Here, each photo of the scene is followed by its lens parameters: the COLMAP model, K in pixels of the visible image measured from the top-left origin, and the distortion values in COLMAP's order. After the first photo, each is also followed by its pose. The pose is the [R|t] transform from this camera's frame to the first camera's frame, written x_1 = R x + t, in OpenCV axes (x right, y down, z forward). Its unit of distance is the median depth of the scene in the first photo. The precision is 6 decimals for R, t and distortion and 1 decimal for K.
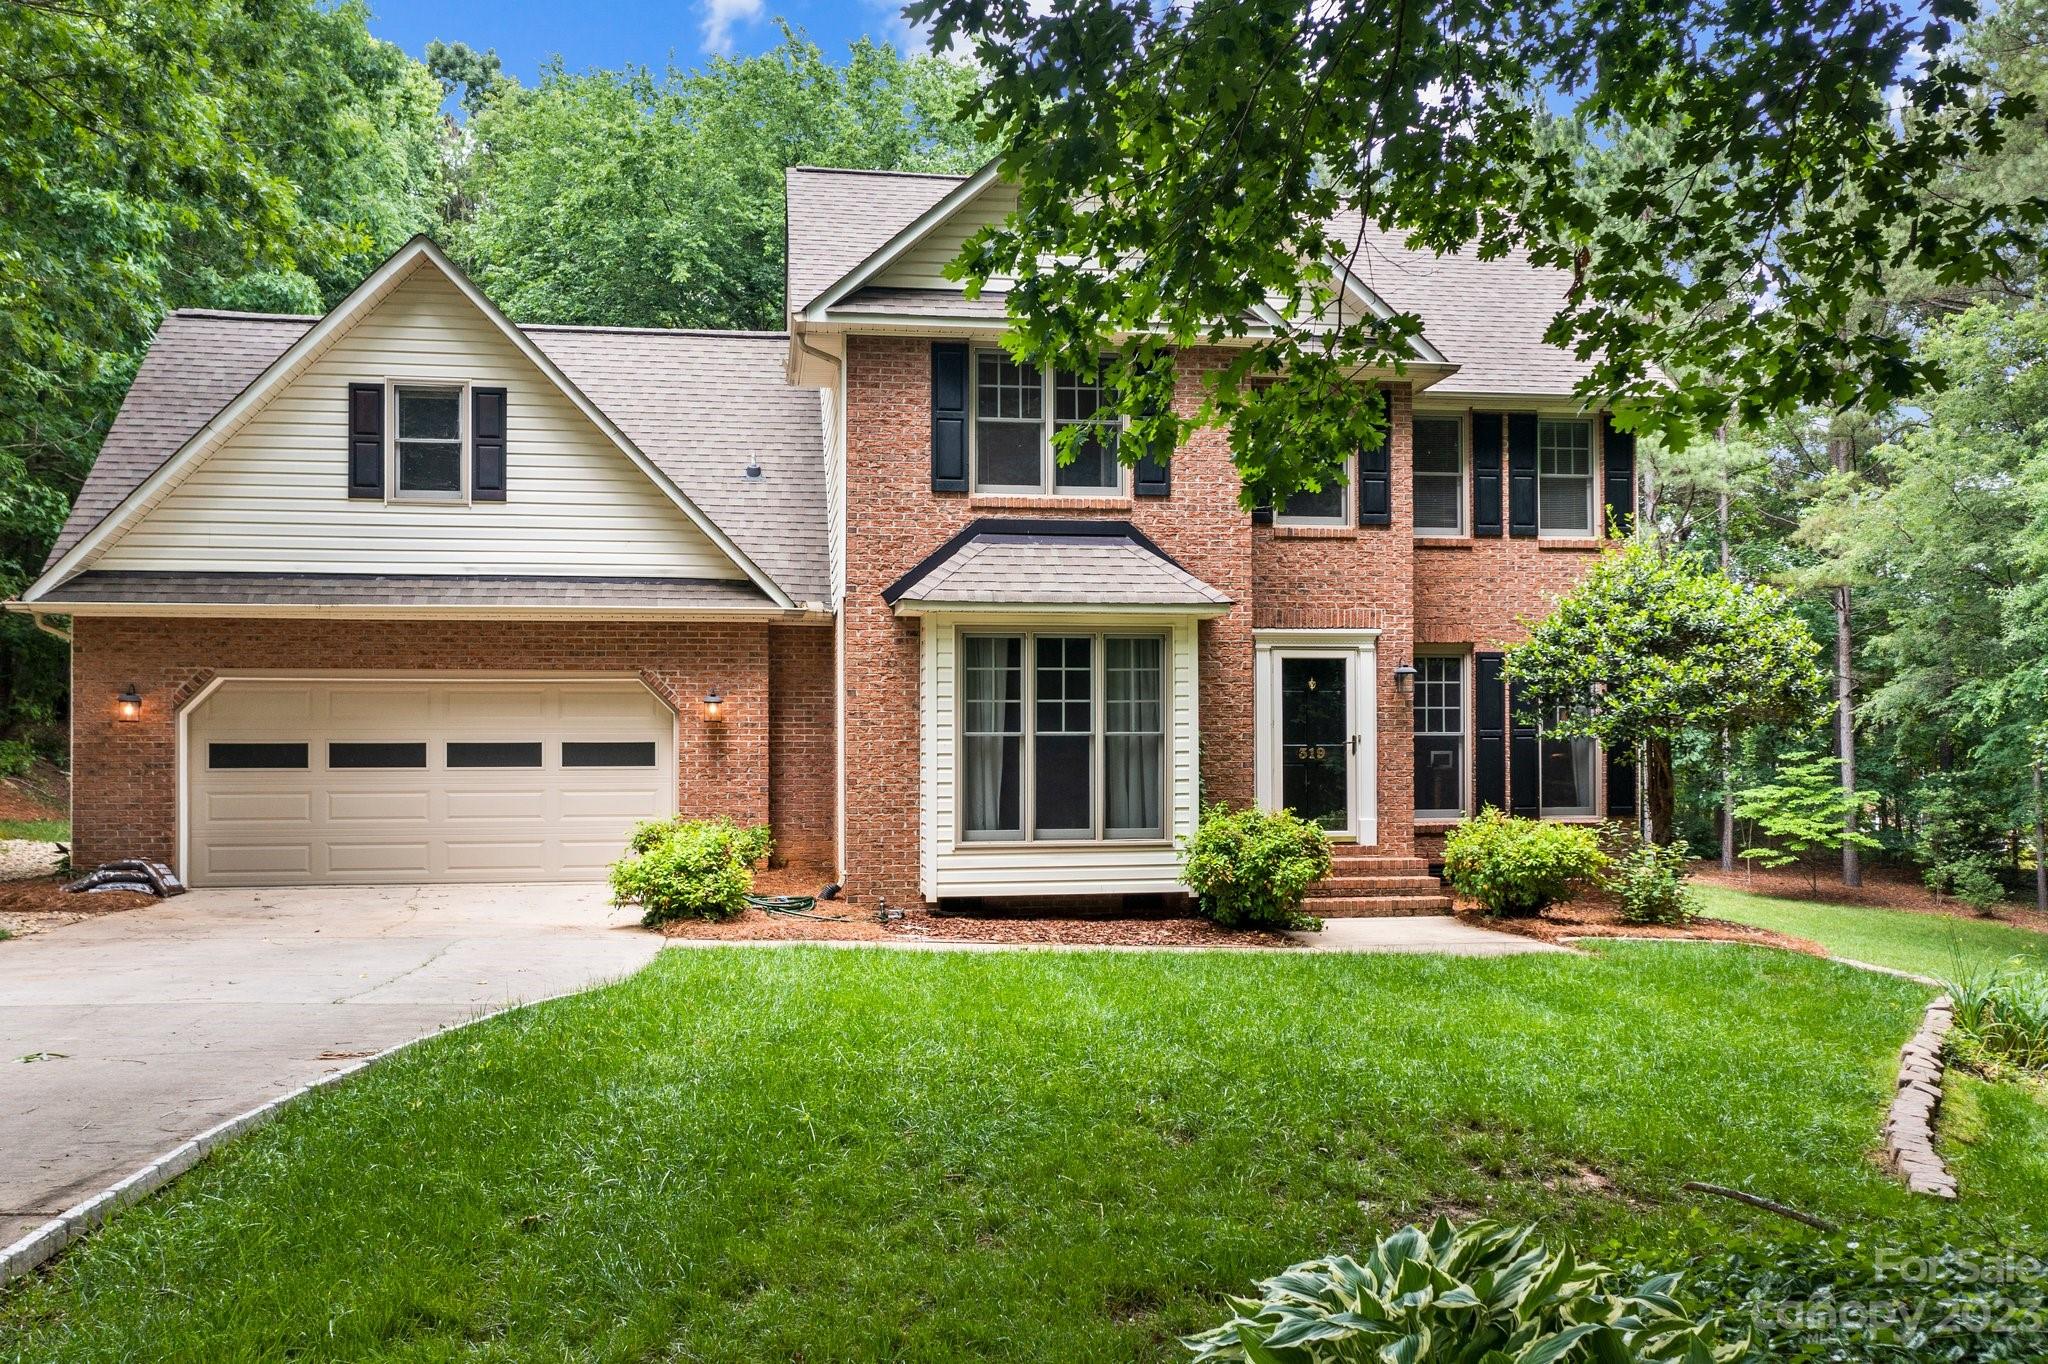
lens RADIAL K [[1650.2, 0, 1015.0], [0, 1650.2, 736.7], [0, 0, 1]] dist [-0.004310, -0.010430]
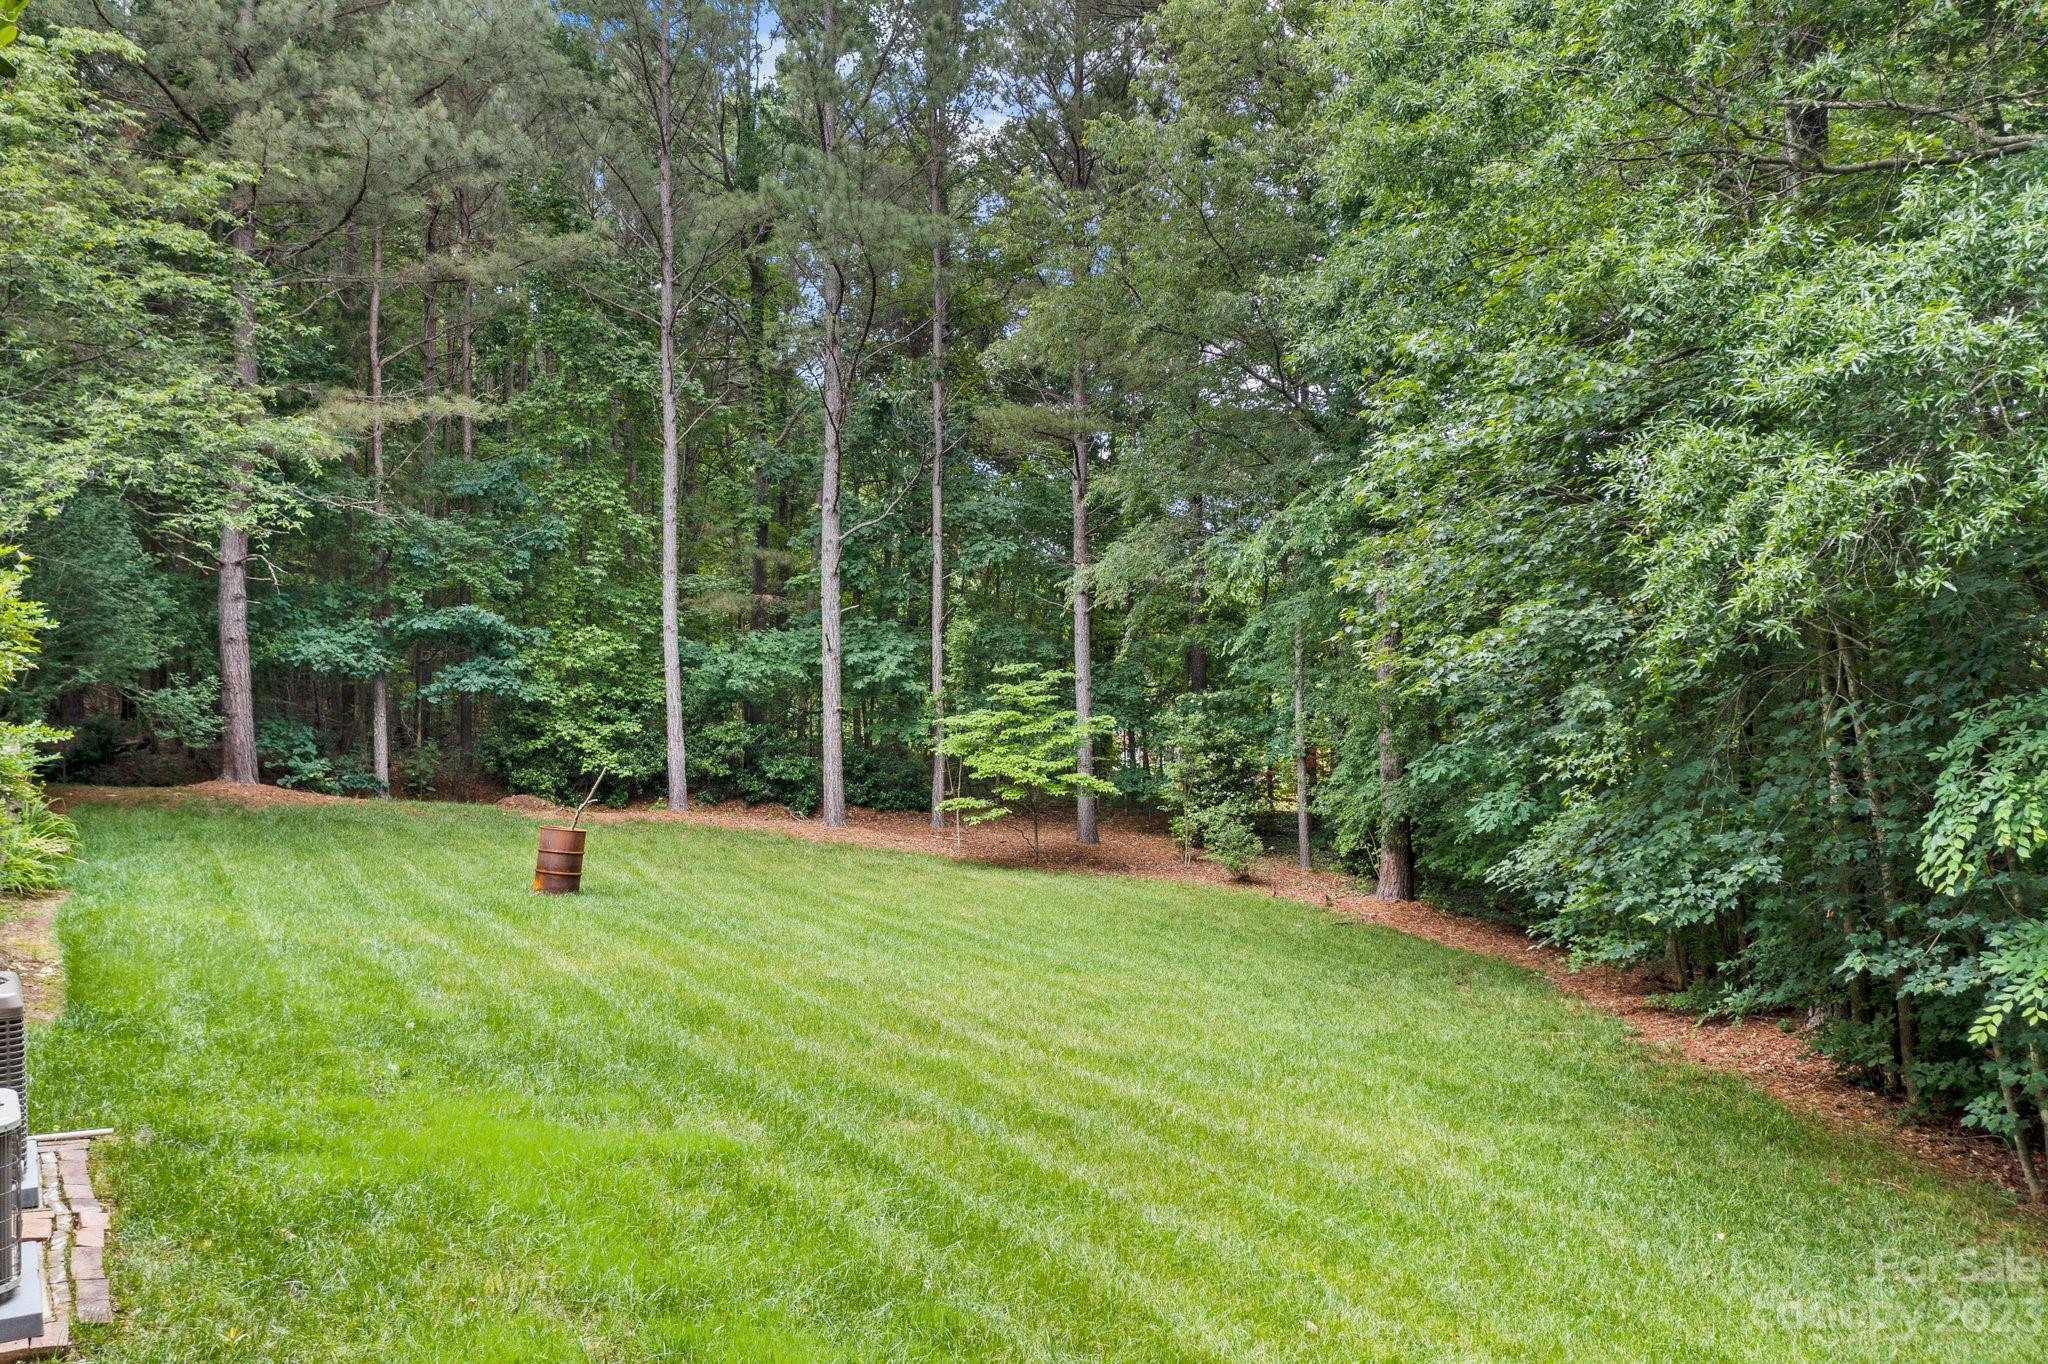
lens RADIAL K [[1620.3, 0, 1041.7], [0, 1620.3, 696.4], [0, 0, 1]] dist [-0.002430, -0.003304]
pose [[0.915553, -0.001024, 0.402195, 0.530859], [-0.002145, 0.999970, 0.007430, 0.049879], [-0.402191, -0.007666, 0.915524, 0.914057]]
